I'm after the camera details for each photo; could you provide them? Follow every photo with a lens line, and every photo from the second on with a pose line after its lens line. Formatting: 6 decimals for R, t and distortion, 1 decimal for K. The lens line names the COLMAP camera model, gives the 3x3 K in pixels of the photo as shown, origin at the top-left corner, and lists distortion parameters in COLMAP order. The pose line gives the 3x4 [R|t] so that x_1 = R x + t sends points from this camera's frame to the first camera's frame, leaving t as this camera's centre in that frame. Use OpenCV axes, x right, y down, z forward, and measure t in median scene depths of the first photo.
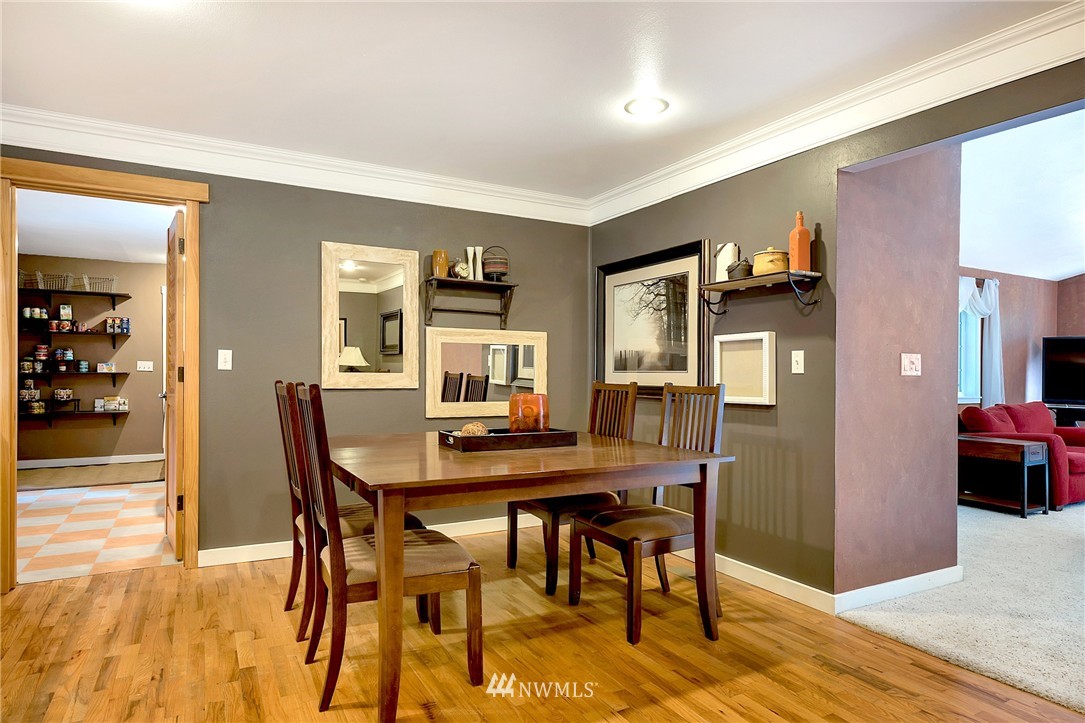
lens RADIAL K [[633.2, 0, 542.5], [0, 633.2, 361.5], [0, 0, 1]] dist [0.002940, 0.000617]
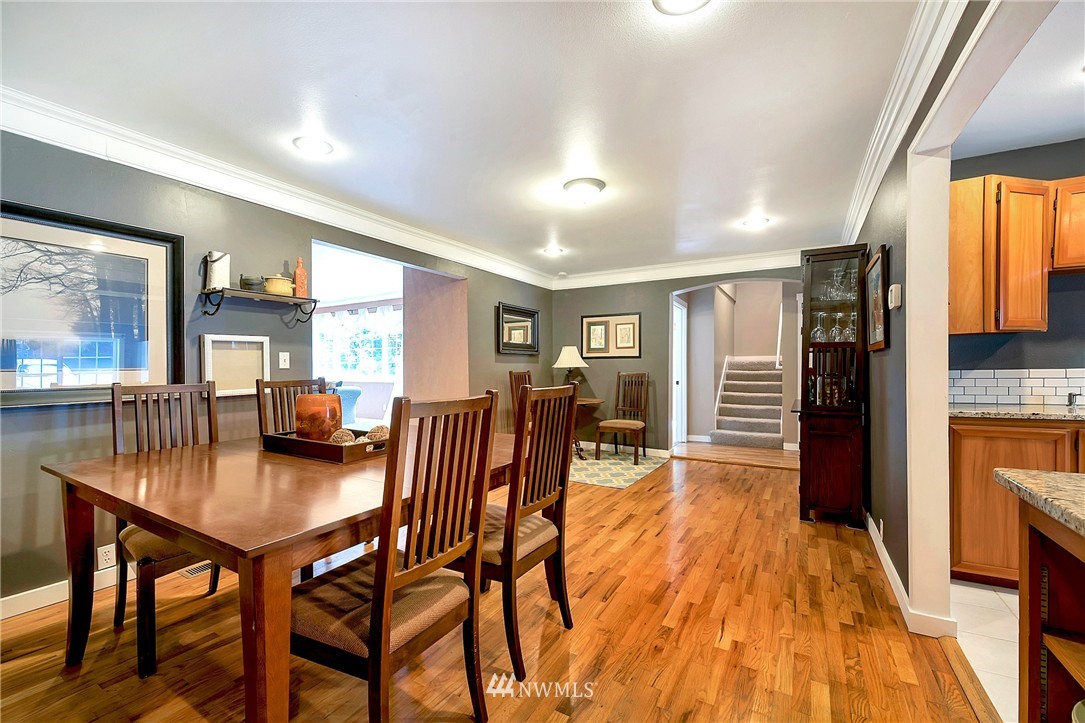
lens RADIAL K [[444.7, 0, 542.5], [0, 444.7, 361.5], [0, 0, 1]] dist [-0.000527, -0.000083]
pose [[-0.522616, -0.008376, 0.852527, -0.653807], [-0.019209, 0.999814, -0.001952, -0.005224], [-0.852352, -0.017396, -0.522680, 0.910824]]
